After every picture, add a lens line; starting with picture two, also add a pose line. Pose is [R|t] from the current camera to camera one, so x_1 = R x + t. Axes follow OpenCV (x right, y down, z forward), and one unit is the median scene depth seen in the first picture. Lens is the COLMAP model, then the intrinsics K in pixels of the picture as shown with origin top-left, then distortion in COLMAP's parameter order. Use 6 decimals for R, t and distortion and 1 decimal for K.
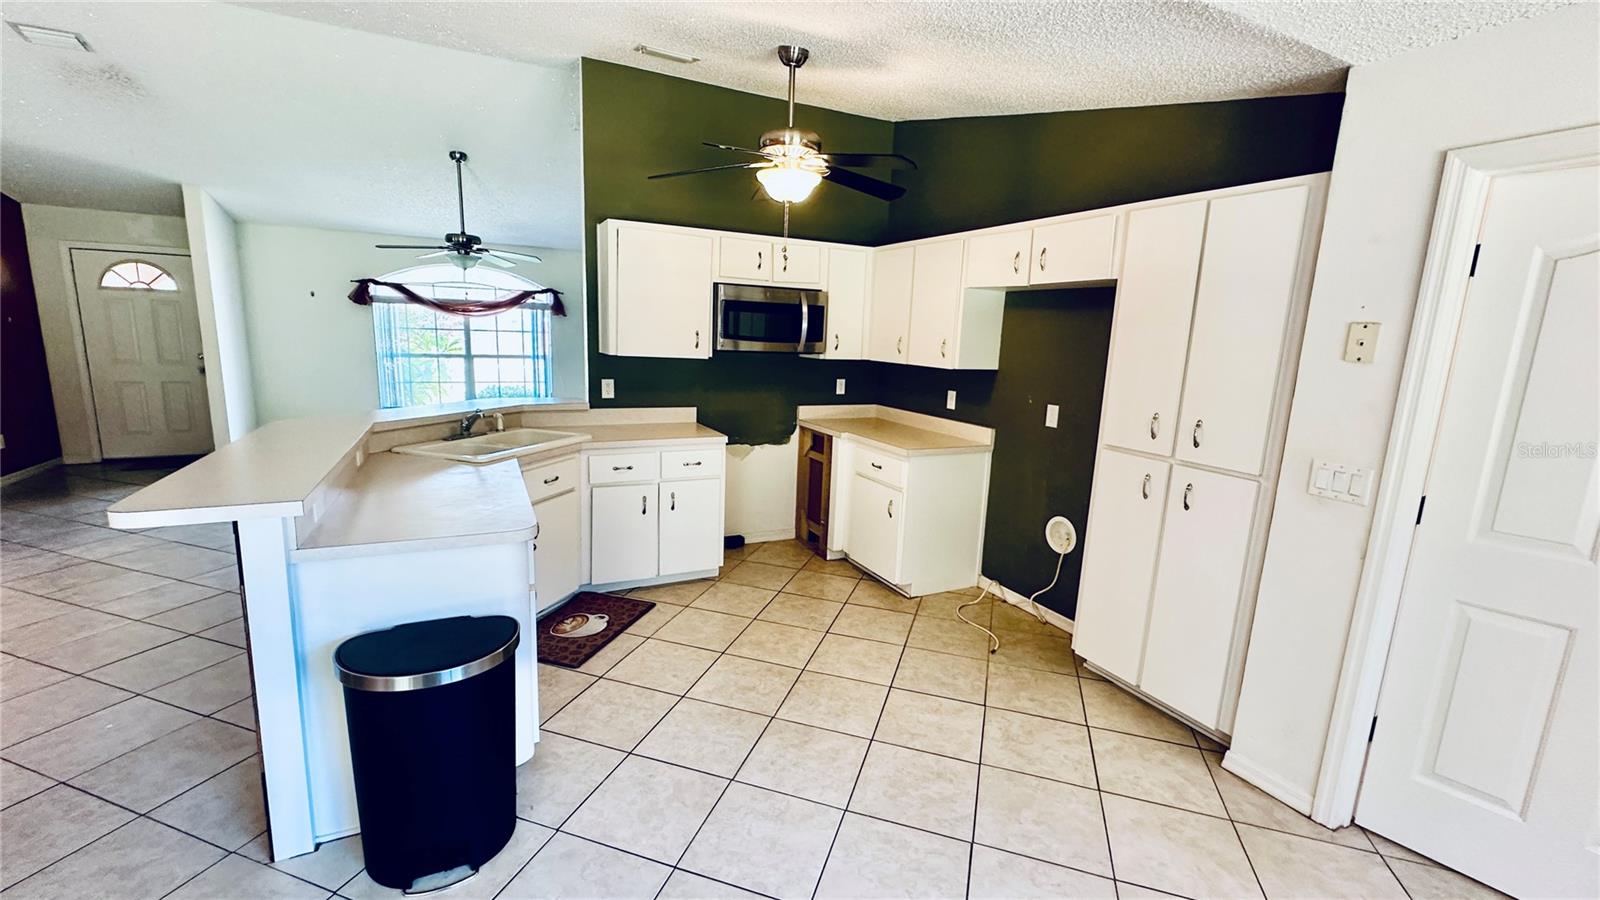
lens RADIAL K [[633.1, 0, 807.5], [0, 633.1, 443.4], [0, 0, 1]] dist [-0.000897, 0.000178]
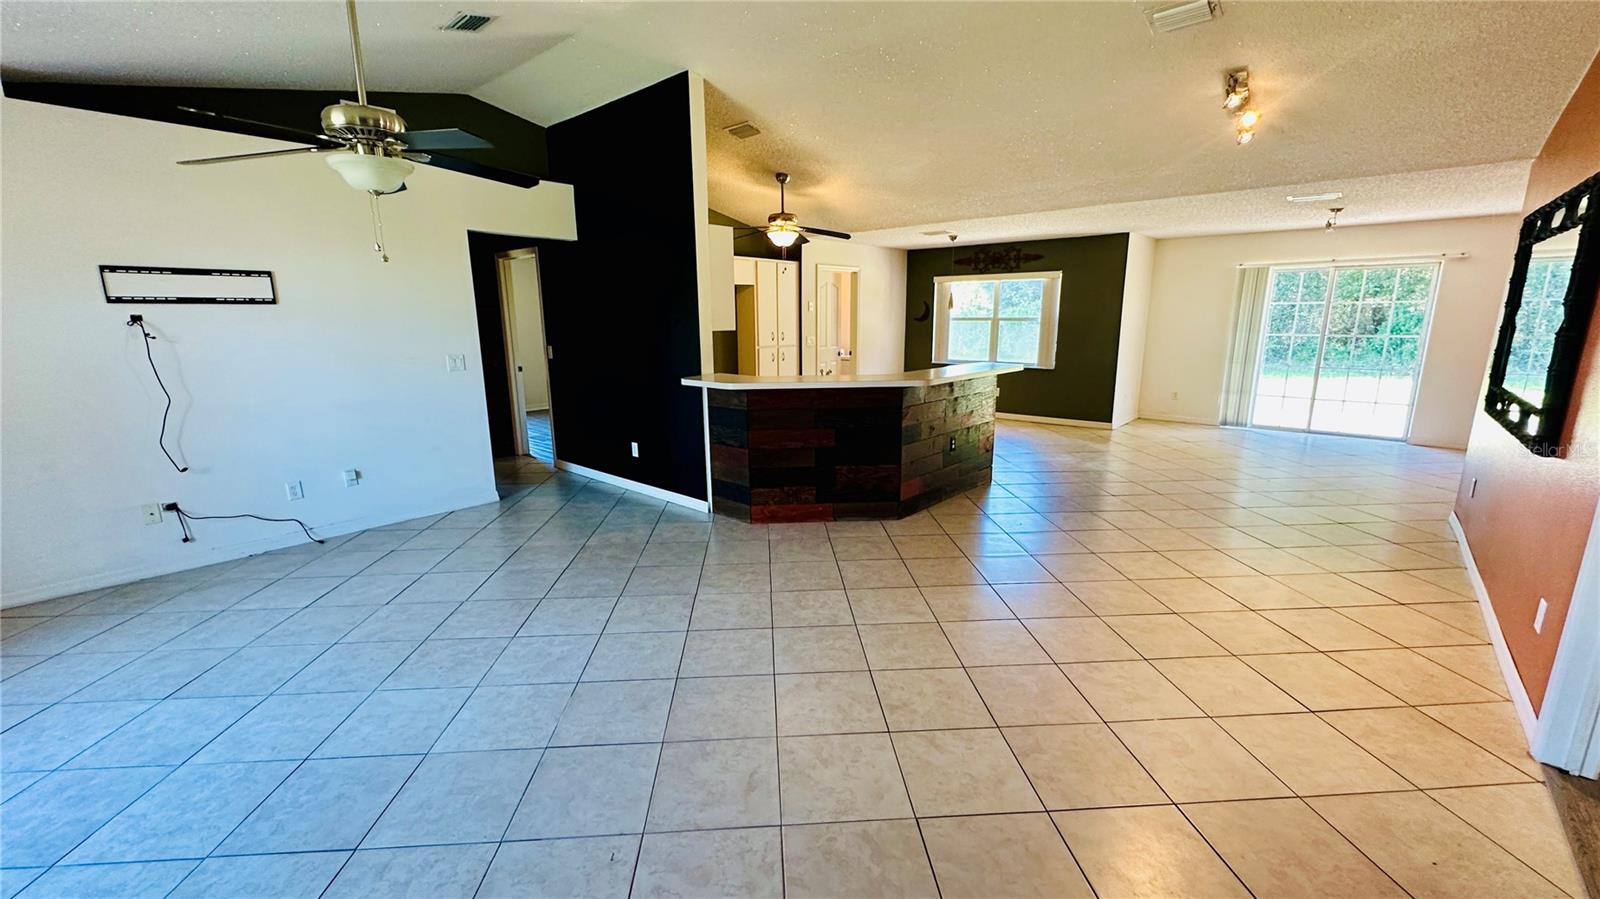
lens RADIAL K [[633.1, 0, 806.5], [0, 633.1, 446.6], [0, 0, 1]] dist [-0.000897, 0.000178]
pose [[-0.368478, -0.225138, 0.901963, -1.415378], [0.155216, 0.941713, 0.298471, -0.246914], [-0.916587, 0.249979, -0.312056, 1.167066]]
